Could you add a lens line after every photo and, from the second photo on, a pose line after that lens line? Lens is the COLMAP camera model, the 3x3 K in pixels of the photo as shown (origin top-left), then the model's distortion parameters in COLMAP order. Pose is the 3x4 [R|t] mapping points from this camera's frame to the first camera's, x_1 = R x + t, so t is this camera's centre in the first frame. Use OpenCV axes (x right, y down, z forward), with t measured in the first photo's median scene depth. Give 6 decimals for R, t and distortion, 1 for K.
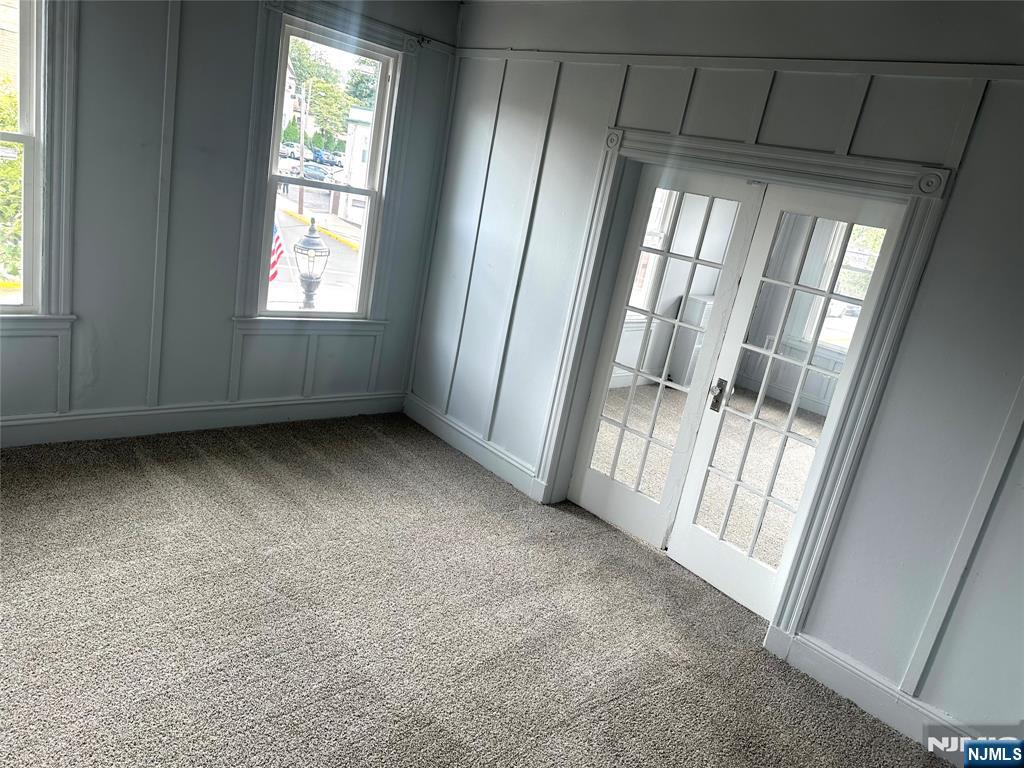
lens RADIAL K [[723.1, 0, 512.6], [0, 723.1, 391.5], [0, 0, 1]] dist [0.072128, -0.142093]
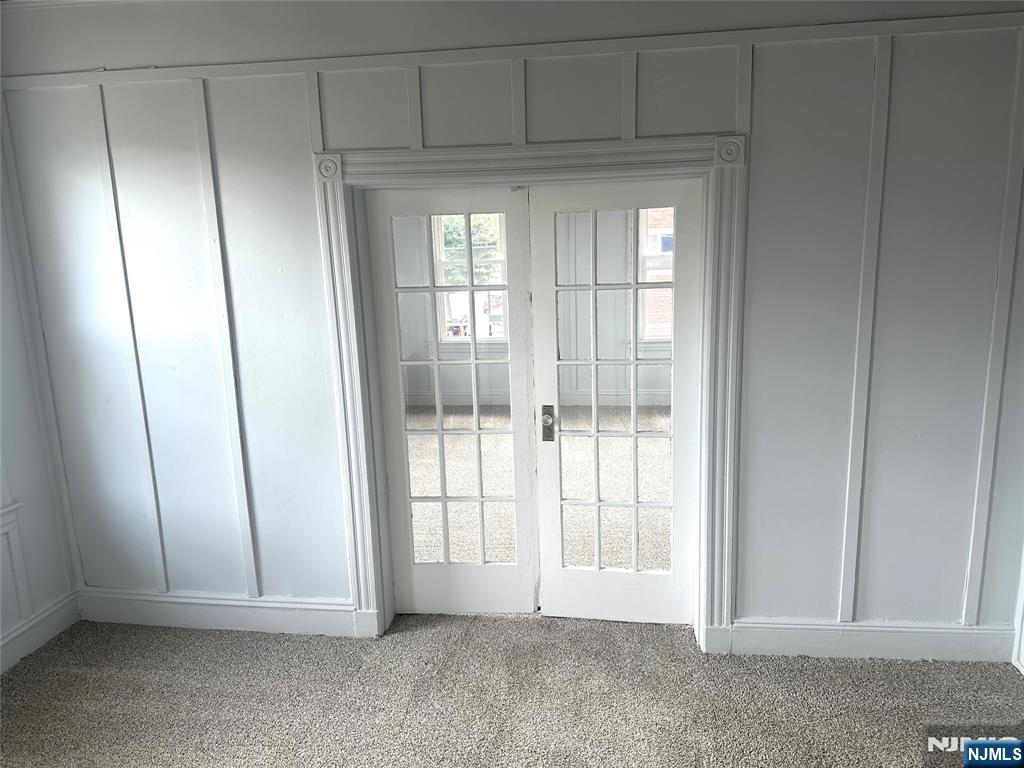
lens RADIAL K [[743.1, 0, 512.0], [0, 743.1, 384.0], [0, 0, 1]] dist [0.042697, -0.074666]
pose [[0.741527, -0.334134, 0.581801, -0.251527], [0.349290, 0.932640, 0.090441, -0.130728], [-0.572830, 0.136153, 0.808287, 0.268971]]
